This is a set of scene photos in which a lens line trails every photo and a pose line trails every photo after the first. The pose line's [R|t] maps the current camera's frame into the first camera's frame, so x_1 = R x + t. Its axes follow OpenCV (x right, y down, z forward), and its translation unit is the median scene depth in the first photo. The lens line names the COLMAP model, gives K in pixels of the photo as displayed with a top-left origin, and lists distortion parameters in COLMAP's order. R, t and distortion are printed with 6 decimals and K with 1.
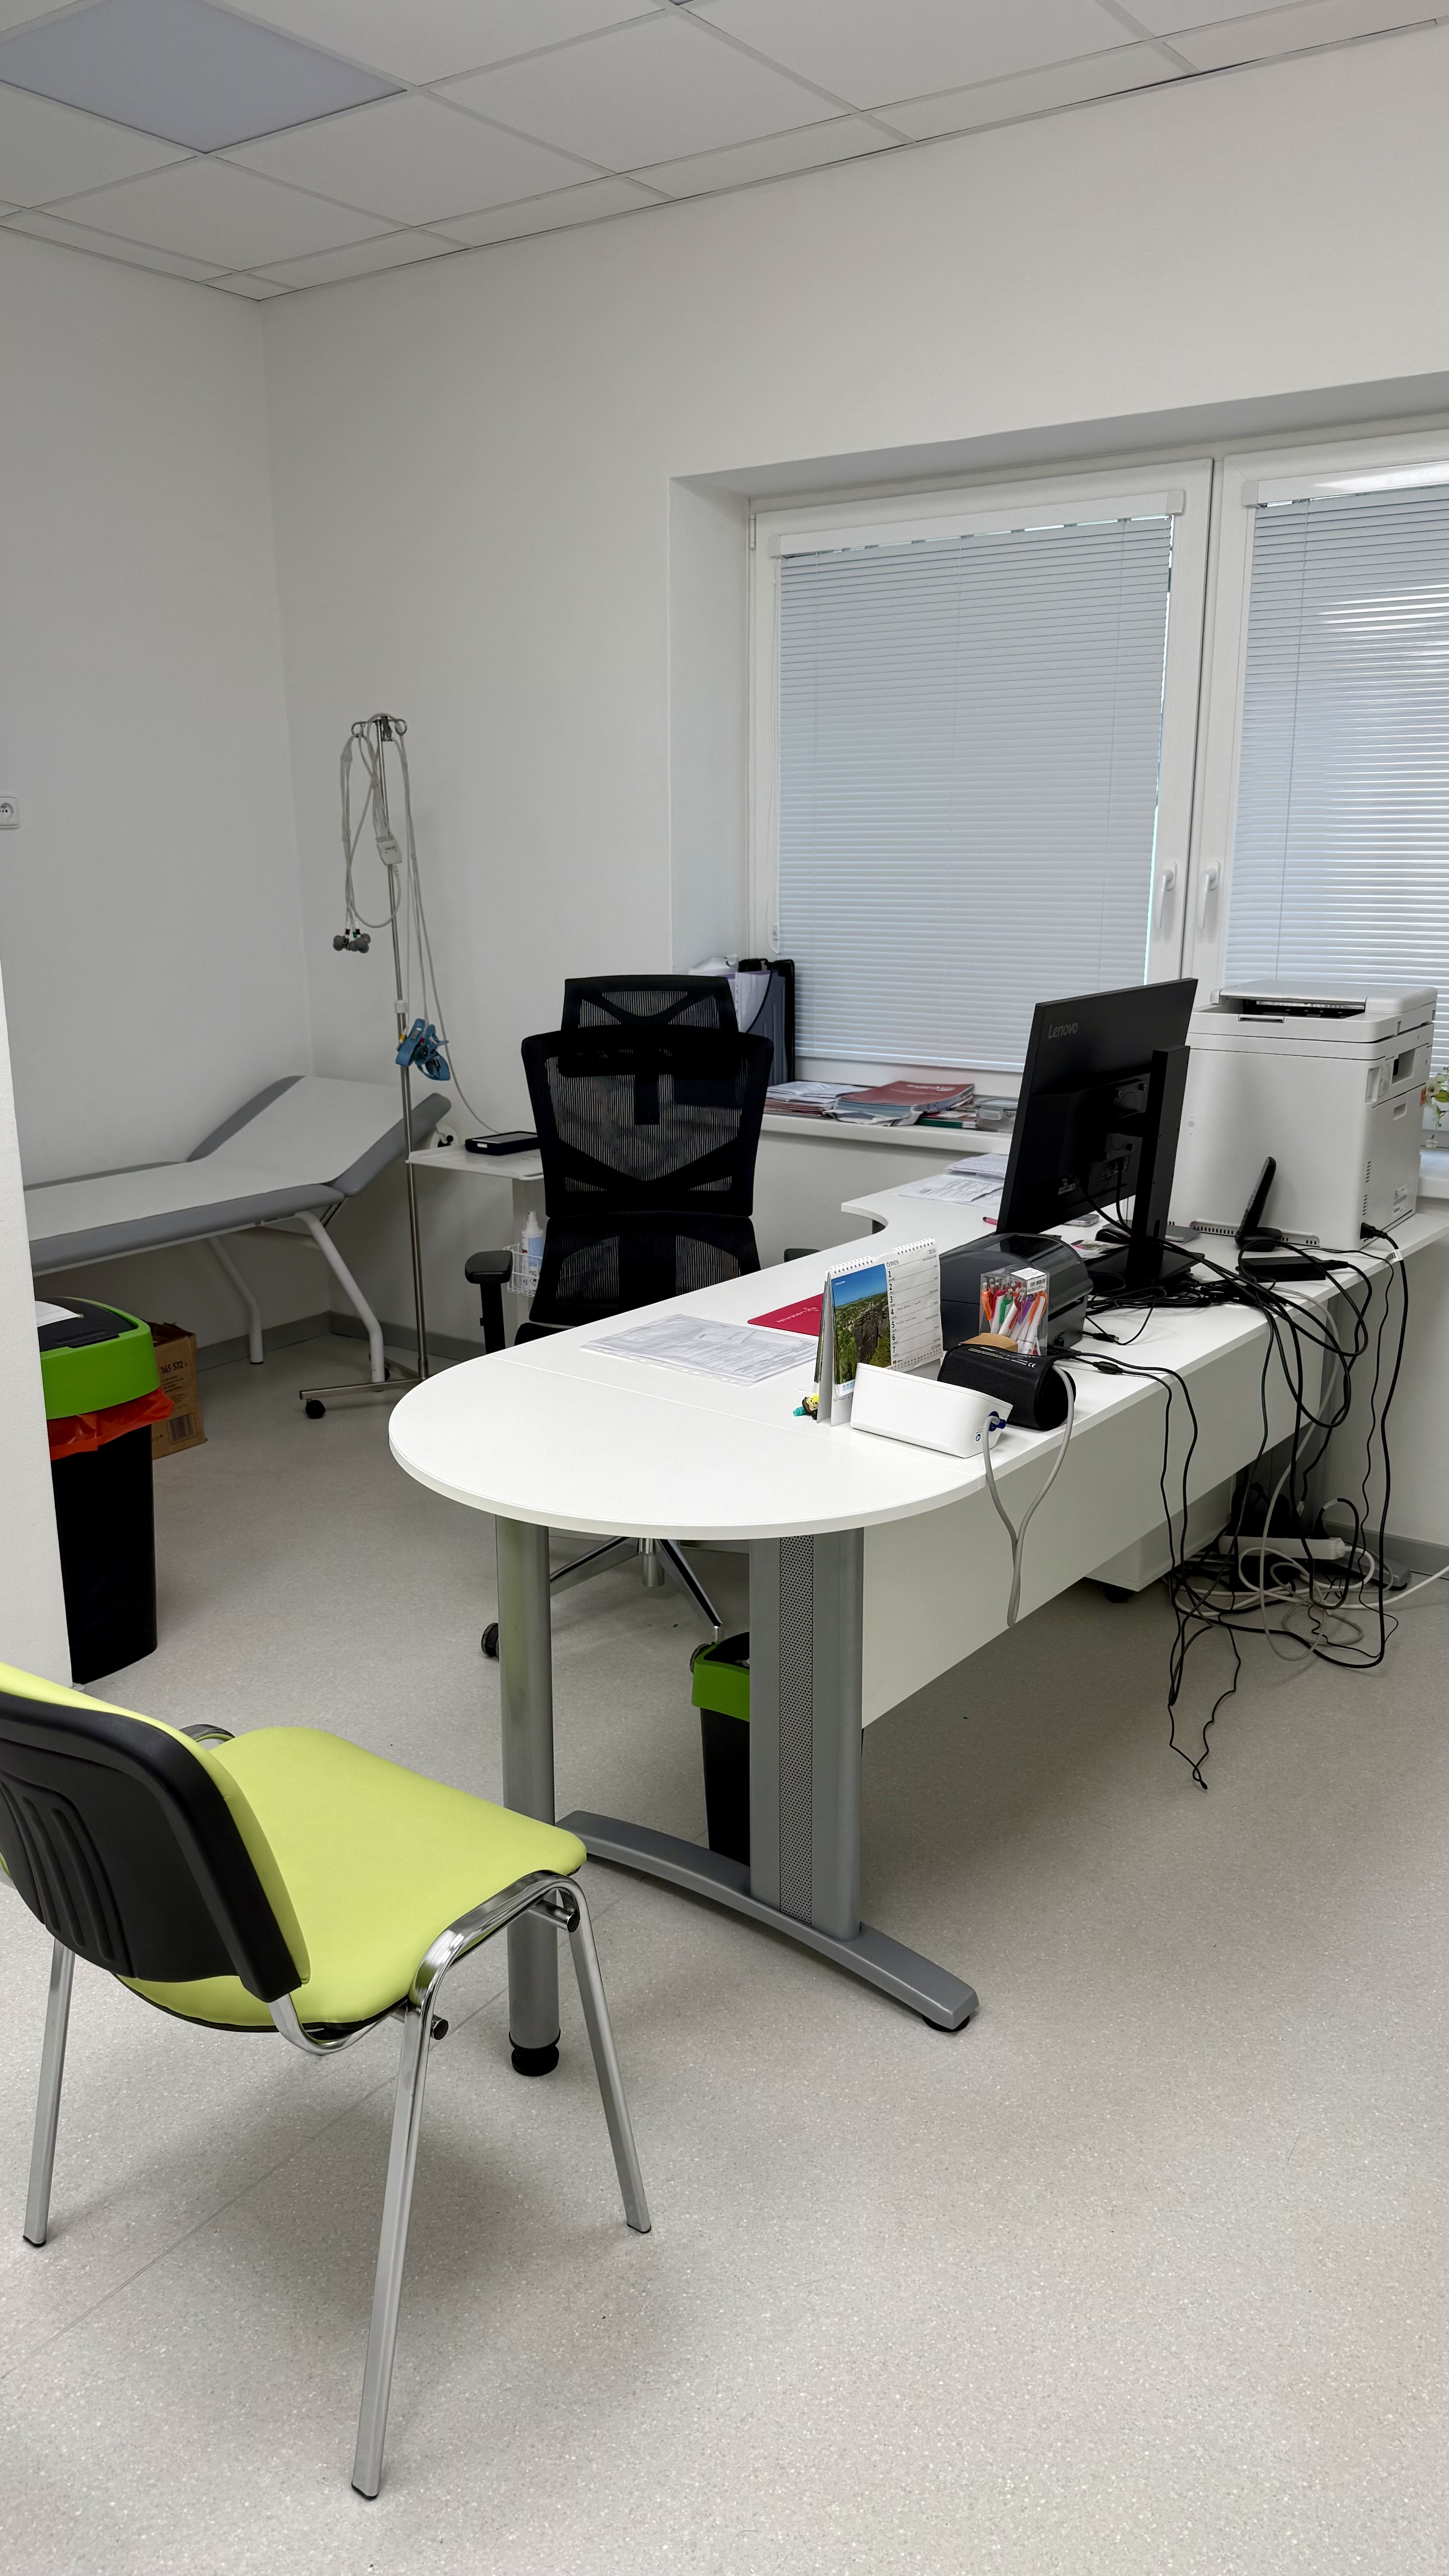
lens RADIAL K [[1851.9, 0, 726.6], [0, 1851.9, 1289.8], [0, 0, 1]] dist [-0.007446, -0.001885]
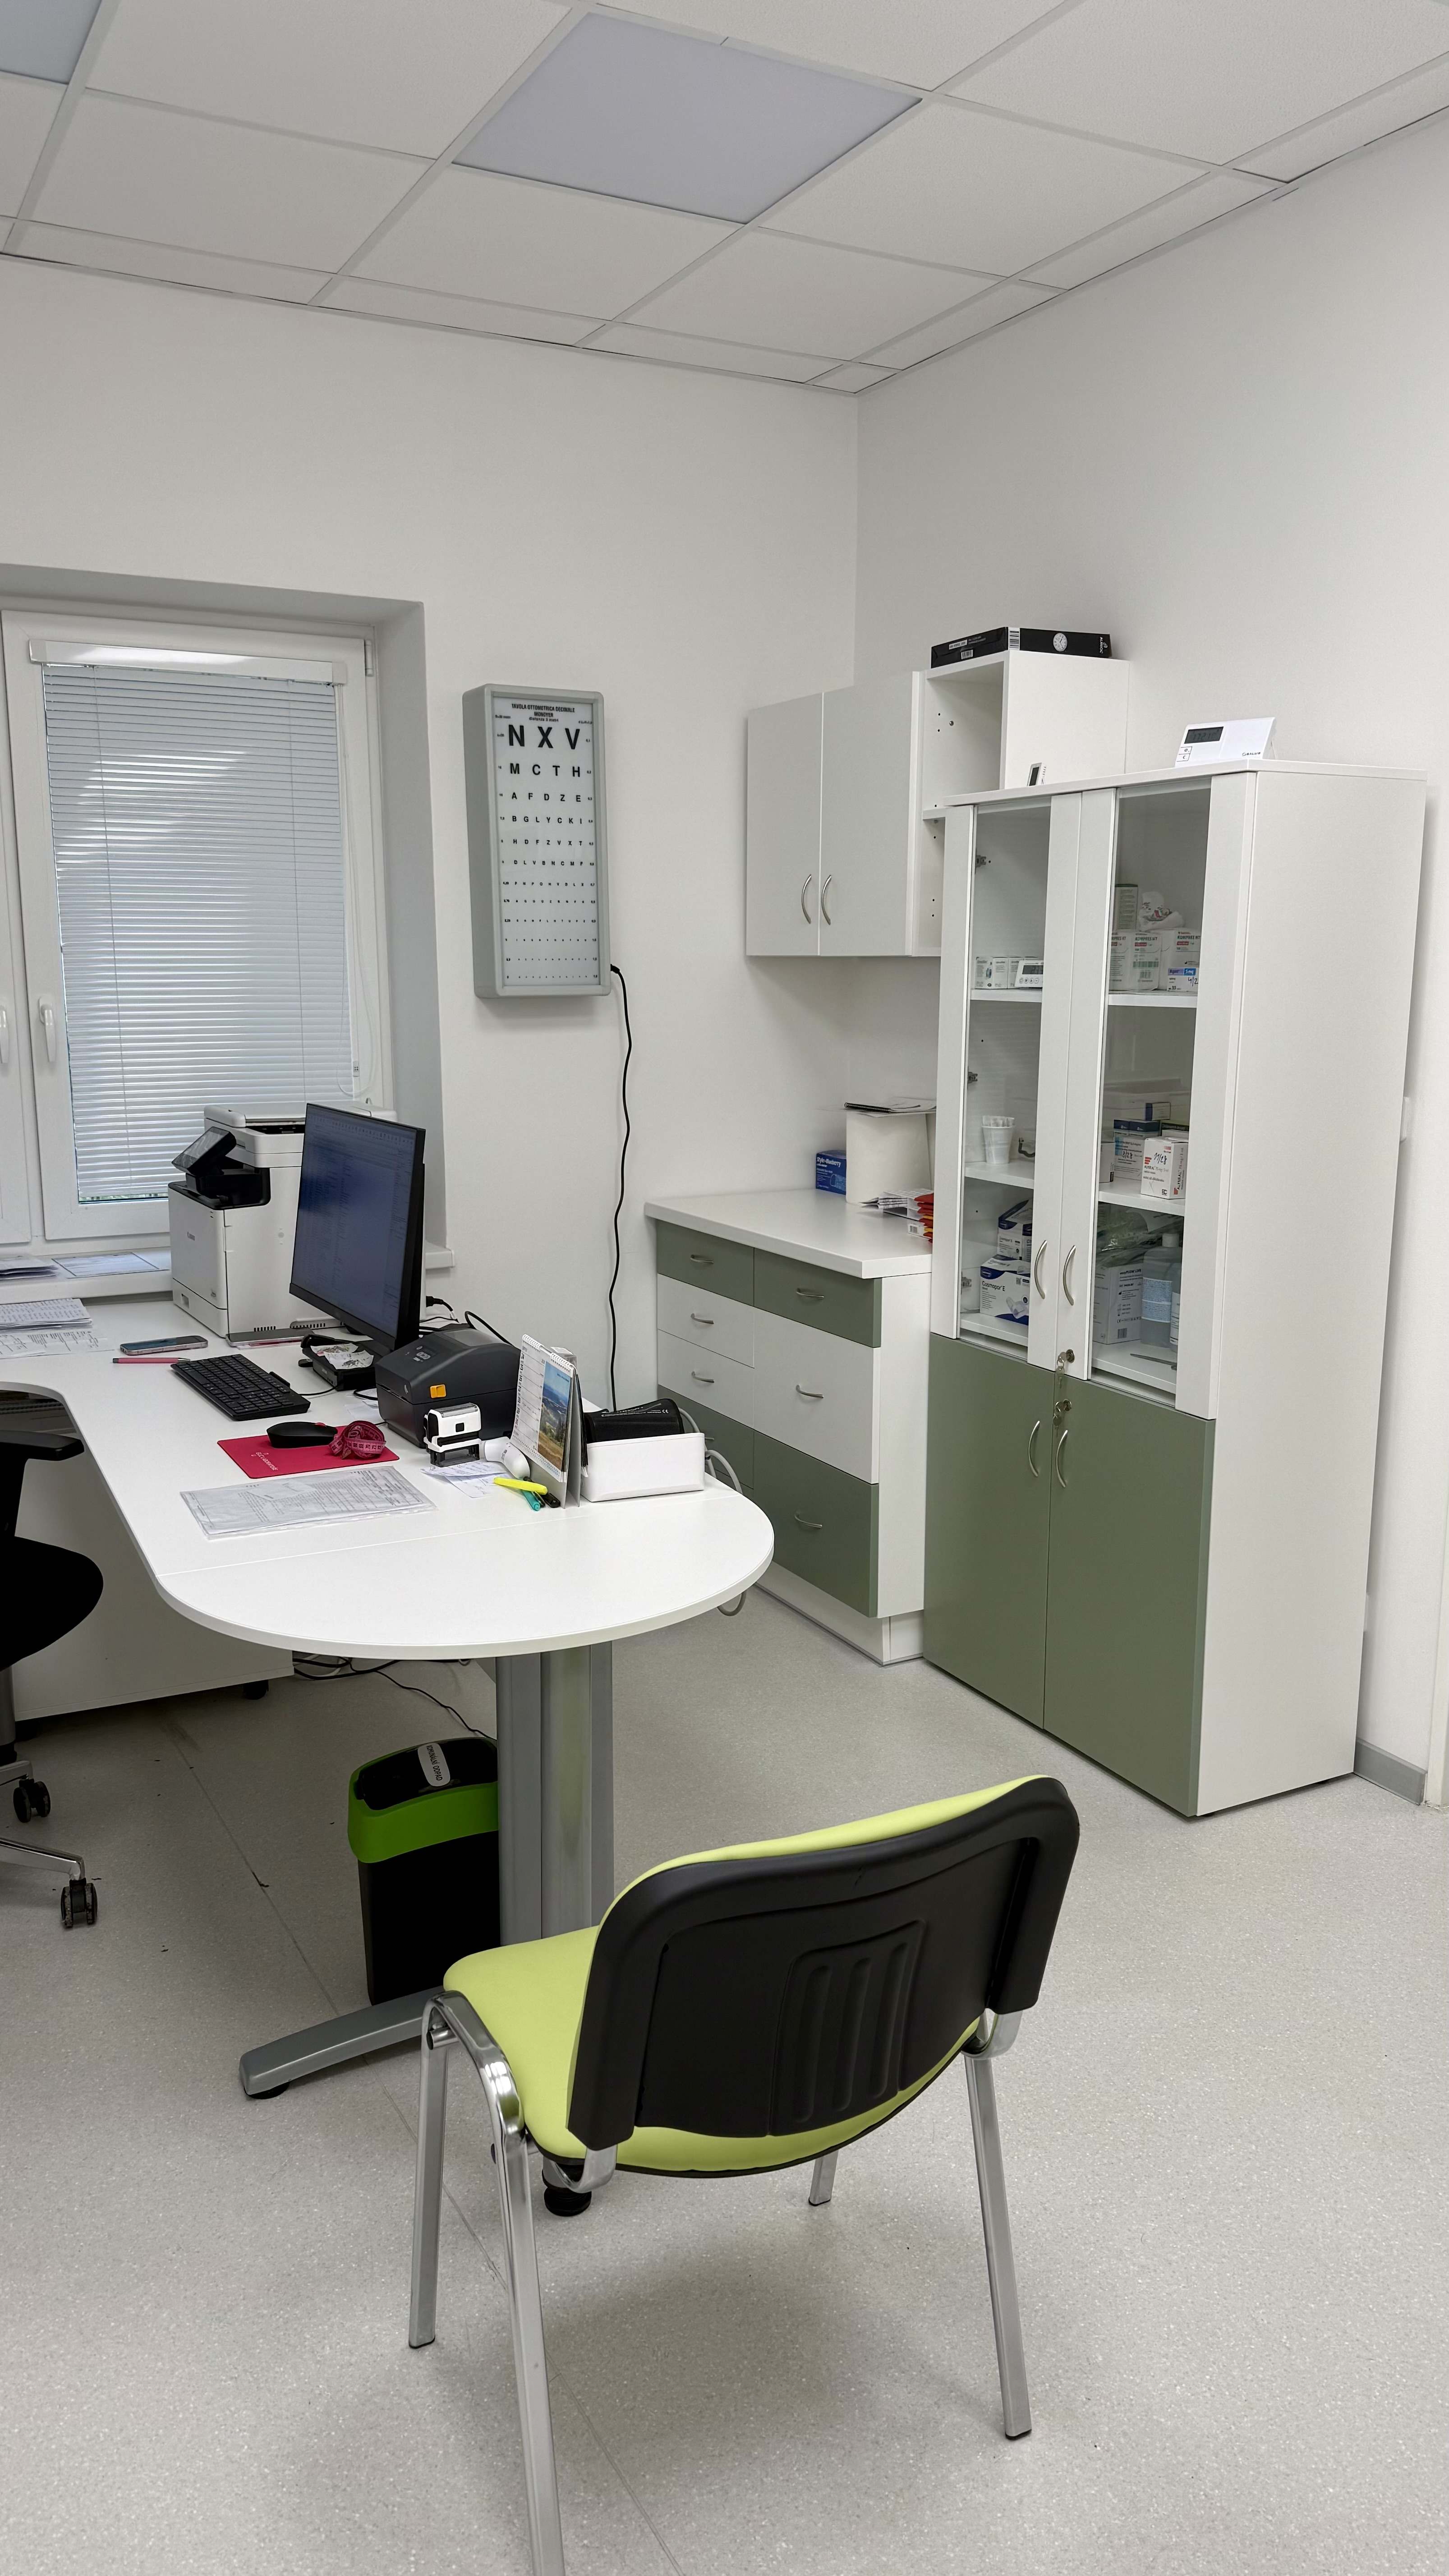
lens RADIAL K [[1851.9, 0, 723.6], [0, 1851.9, 1290.7], [0, 0, 1]] dist [-0.007446, -0.001885]
pose [[0.445407, -0.162537, 0.880451, -0.769199], [0.218753, 0.973336, 0.069020, -0.097902], [-0.868193, 0.161859, 0.469087, 0.341390]]
